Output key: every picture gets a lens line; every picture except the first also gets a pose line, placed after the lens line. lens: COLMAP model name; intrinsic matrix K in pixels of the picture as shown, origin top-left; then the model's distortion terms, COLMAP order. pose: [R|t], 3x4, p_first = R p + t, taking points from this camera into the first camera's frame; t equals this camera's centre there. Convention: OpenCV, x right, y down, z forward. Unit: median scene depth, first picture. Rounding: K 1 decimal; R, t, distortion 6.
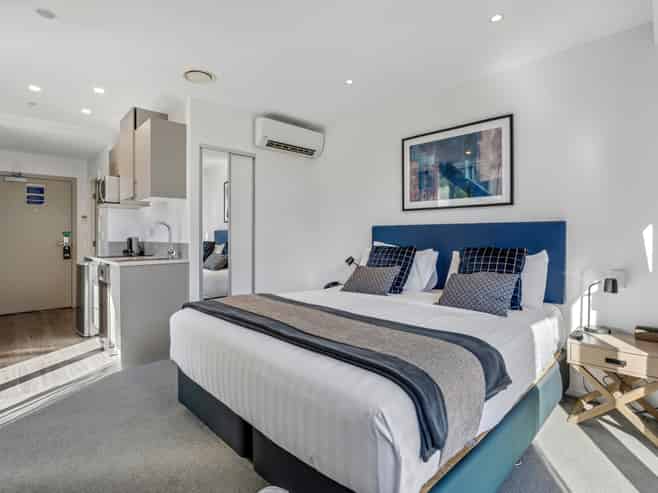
lens RADIAL K [[337.9, 0, 331.4], [0, 337.9, 240.3], [0, 0, 1]] dist [-0.020841, 0.000721]
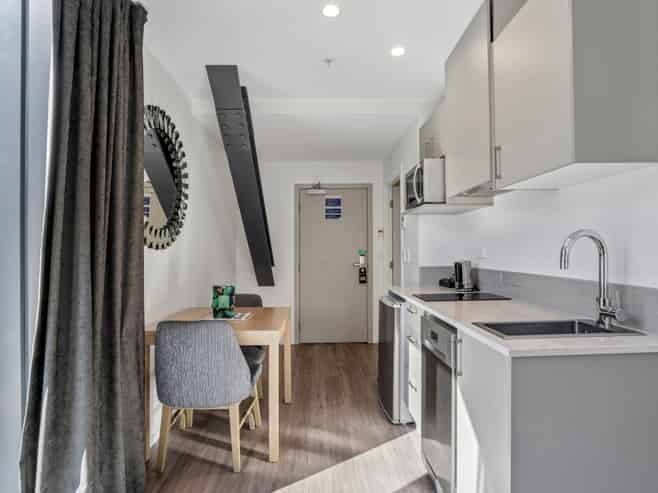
lens RADIAL K [[350.9, 0, 329.9], [0, 350.9, 245.0], [0, 0, 1]] dist [-0.054074, 0.033526]
pose [[0.740389, -0.014049, -0.672032, -0.341059], [-0.002908, 0.999705, -0.024103, -0.021376], [0.672172, 0.019800, 0.740130, 0.383926]]
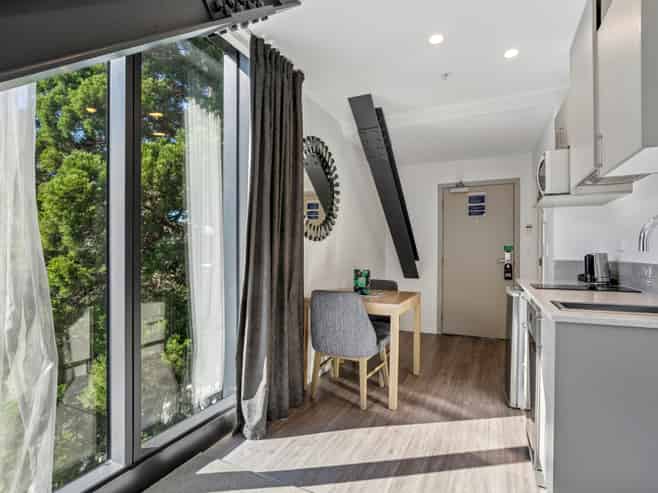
lens RADIAL K [[345.0, 0, 329.9], [0, 345.0, 248.9], [0, 0, 1]] dist [-0.004395, 0.000002]
pose [[0.356612, -0.002782, -0.934248, -0.208640], [-0.019415, 0.999758, -0.010388, -0.002506], [0.934051, 0.021843, 0.356472, 0.372039]]
